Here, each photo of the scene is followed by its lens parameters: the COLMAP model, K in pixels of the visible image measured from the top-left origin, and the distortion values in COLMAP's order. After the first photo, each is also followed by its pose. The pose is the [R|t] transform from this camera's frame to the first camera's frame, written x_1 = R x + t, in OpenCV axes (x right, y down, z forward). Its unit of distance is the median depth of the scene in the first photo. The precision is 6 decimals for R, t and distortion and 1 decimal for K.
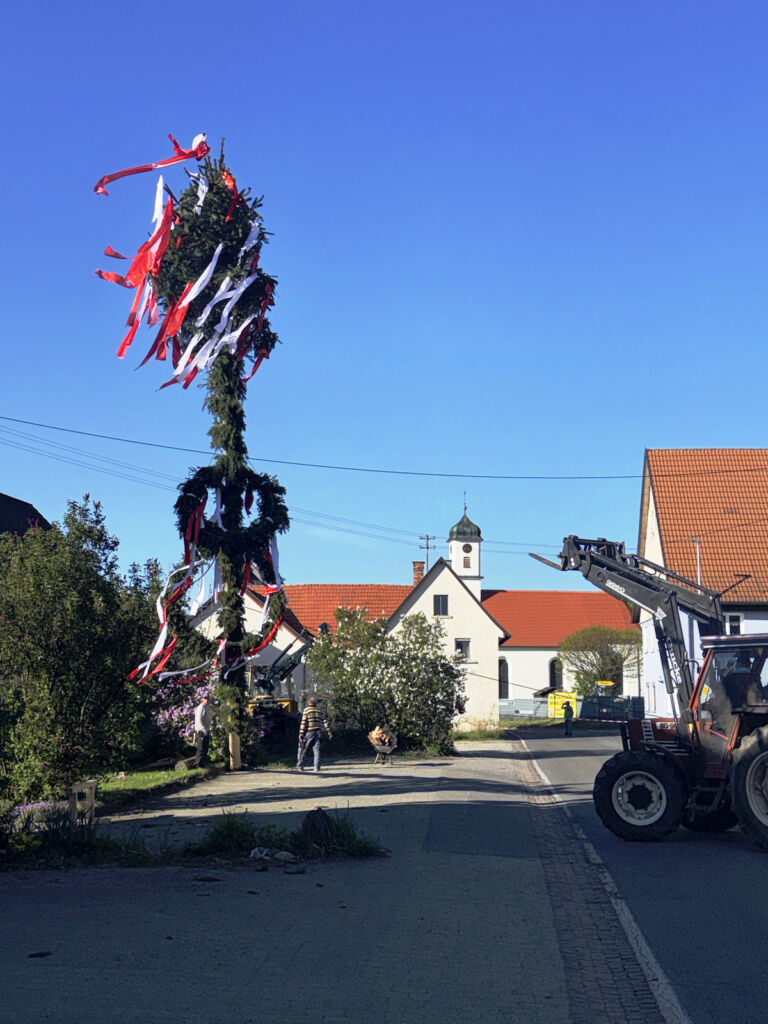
lens RADIAL K [[1308.9, 0, 352.9], [0, 1308.9, 505.8], [0, 0, 1]] dist [0.153988, -0.098217]
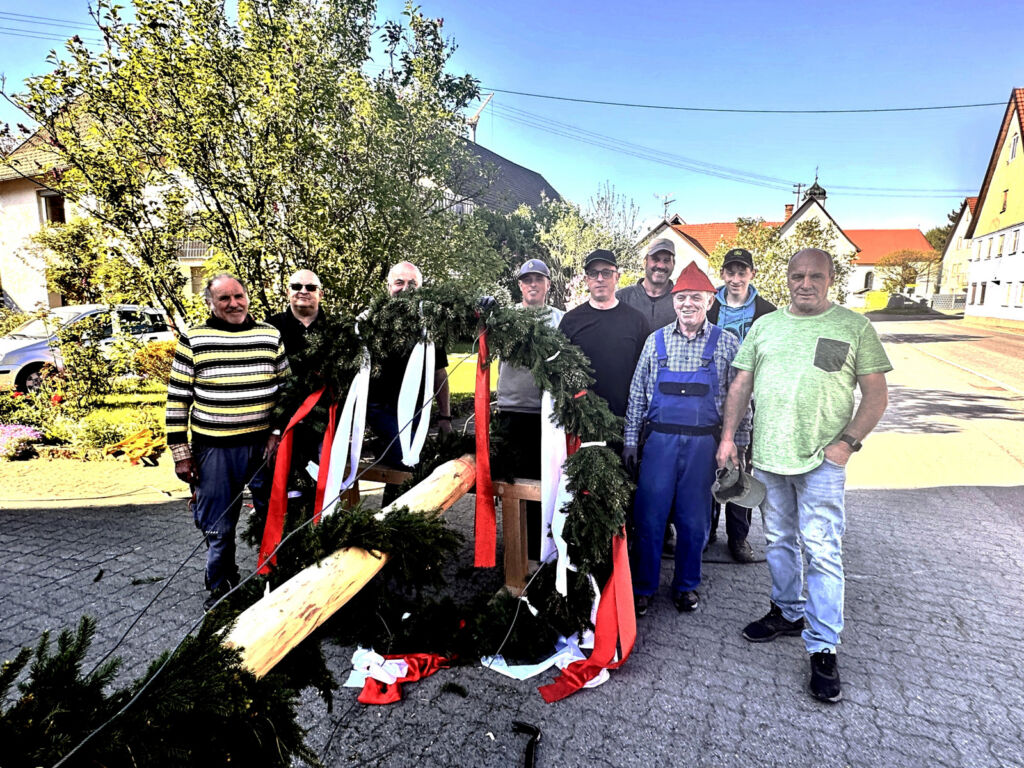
lens RADIAL K [[591.1, 0, 512.0], [0, 591.1, 384.0], [0, 0, 1]] dist [-0.001867, -0.000678]
pose [[0.939414, 0.062461, -0.337045, -0.016781], [0.038396, 0.957897, 0.284534, 0.069370], [0.340627, -0.280237, 0.897463, 0.436801]]
